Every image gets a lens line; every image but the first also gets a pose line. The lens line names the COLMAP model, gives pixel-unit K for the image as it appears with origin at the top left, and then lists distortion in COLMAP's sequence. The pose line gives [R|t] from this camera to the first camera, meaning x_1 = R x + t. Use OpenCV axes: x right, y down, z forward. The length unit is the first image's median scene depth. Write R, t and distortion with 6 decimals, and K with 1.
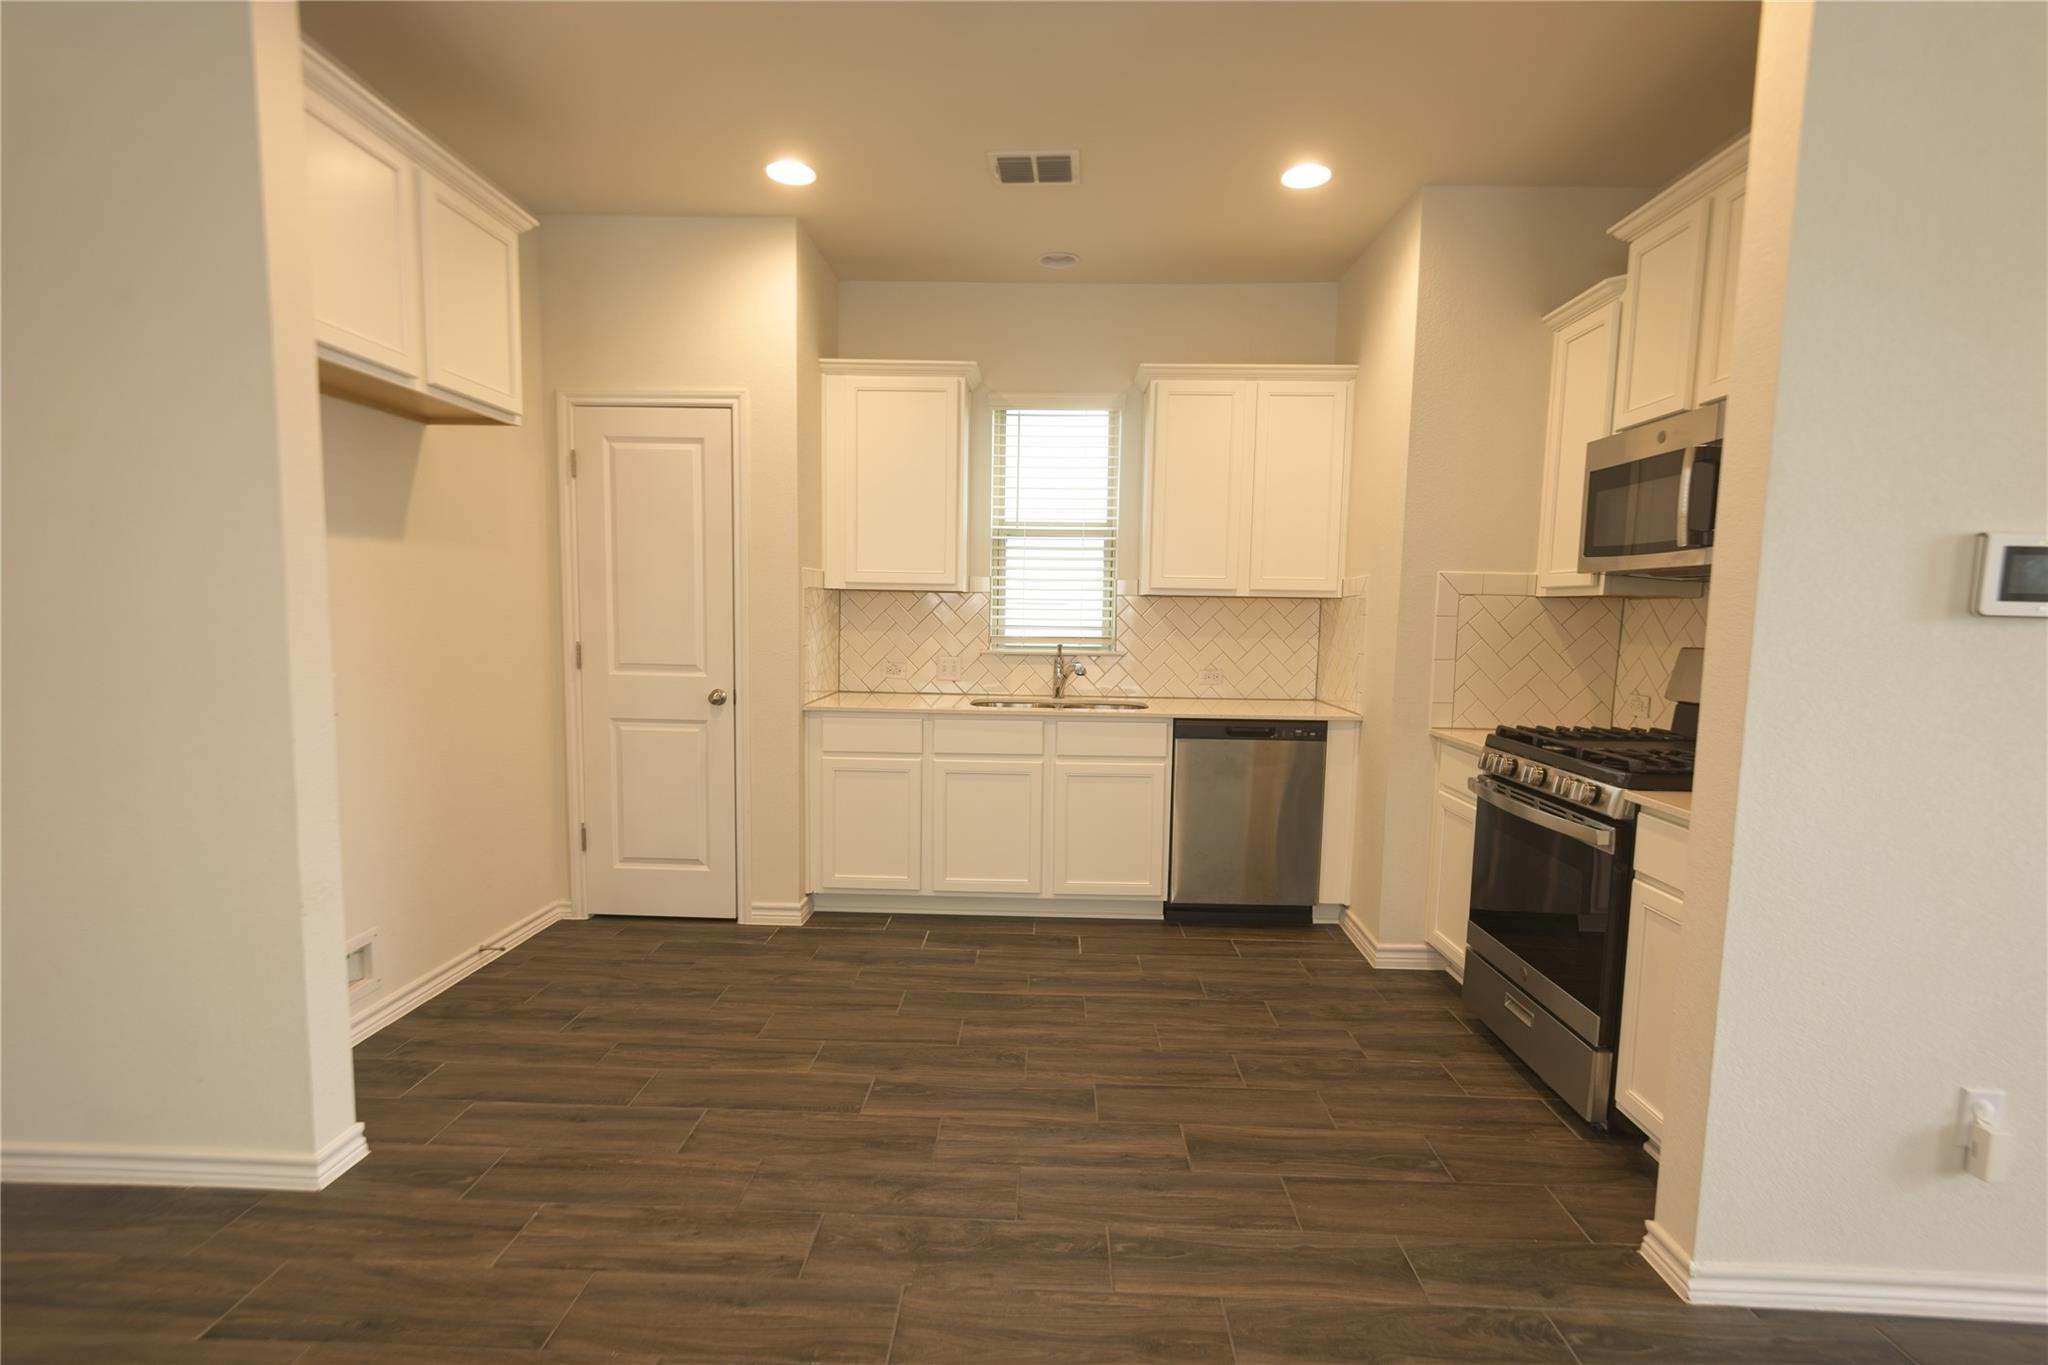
lens RADIAL K [[967.7, 0, 1018.5], [0, 967.7, 707.7], [0, 0, 1]] dist [-0.002593, 0.000083]
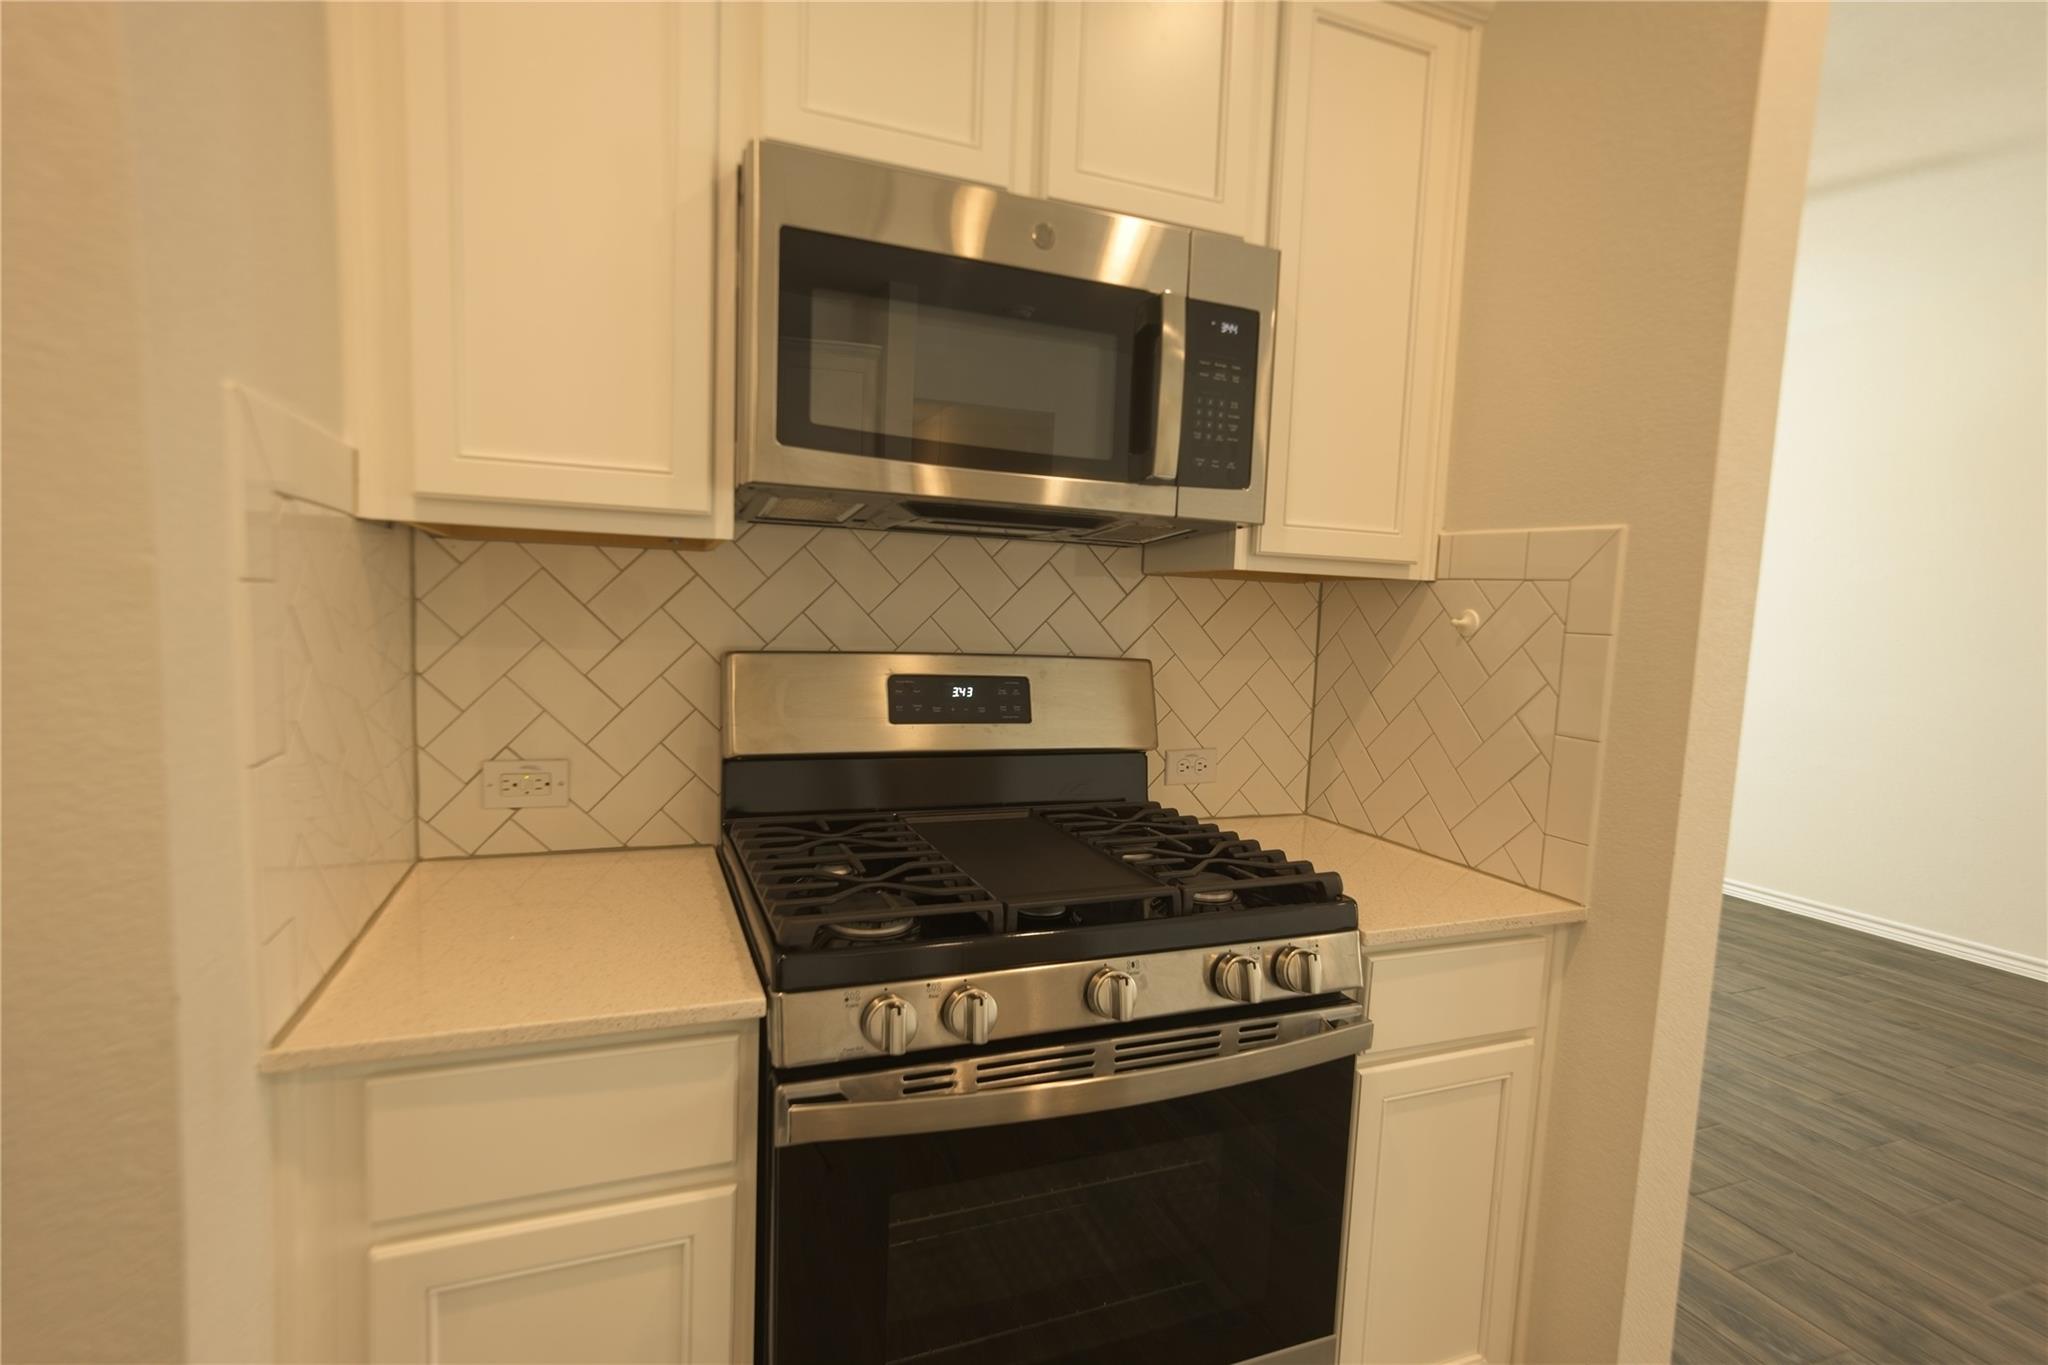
lens RADIAL K [[967.4, 0, 1025.6], [0, 967.4, 708.7], [0, 0, 1]] dist [-0.006190, -0.000585]
pose [[-0.400260, -0.126531, 0.907624, 0.140511], [0.044759, 0.986541, 0.157271, -0.088322], [-0.915308, 0.103573, -0.389210, 0.887624]]
